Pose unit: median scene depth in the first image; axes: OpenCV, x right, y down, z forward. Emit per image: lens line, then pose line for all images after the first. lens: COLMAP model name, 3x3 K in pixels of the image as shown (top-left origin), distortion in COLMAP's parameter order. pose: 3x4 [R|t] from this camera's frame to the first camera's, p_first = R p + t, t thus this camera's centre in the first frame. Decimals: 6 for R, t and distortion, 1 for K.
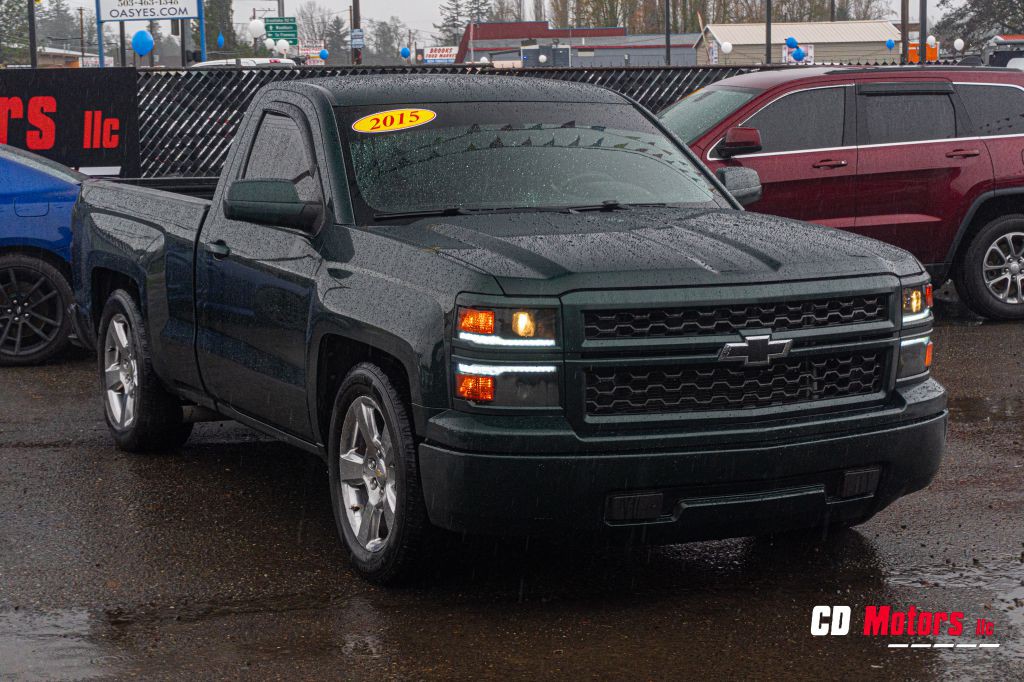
lens RADIAL K [[1626.3, 0, 515.8], [0, 1626.3, 286.4], [0, 0, 1]] dist [0.016530, -0.000839]
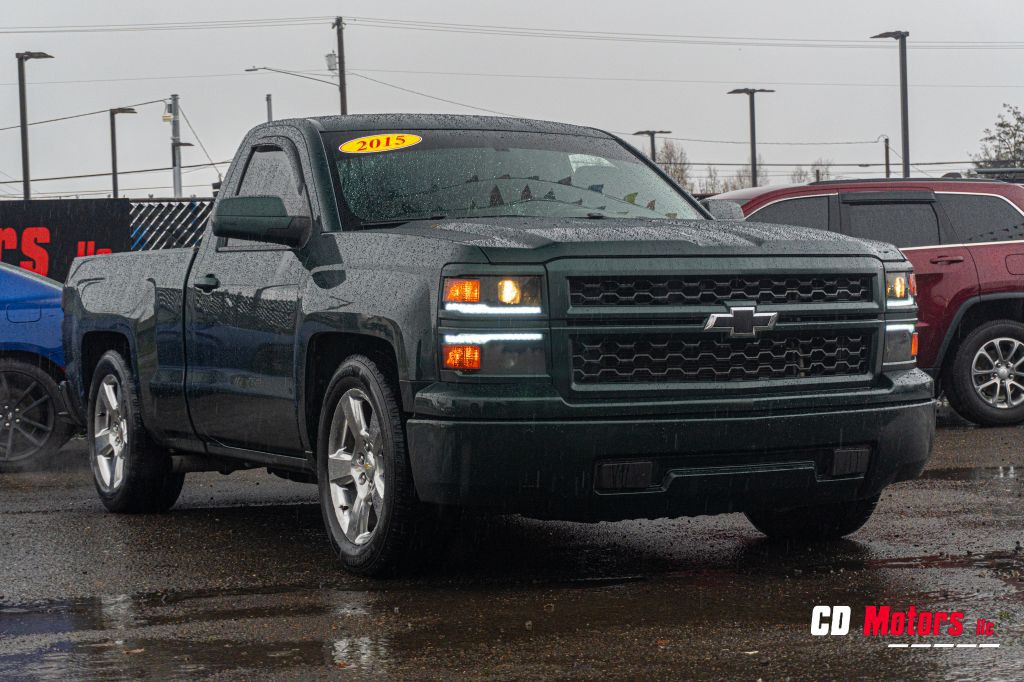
lens RADIAL K [[1620.1, 0, 512.0], [0, 1620.1, 341.0], [0, 0, 1]] dist [0.008748, 0.121611]
pose [[0.999877, -0.015467, 0.002624, 0.003004], [0.015631, 0.996439, -0.082853, 0.120319], [-0.001333, 0.082883, 0.996558, 0.004052]]
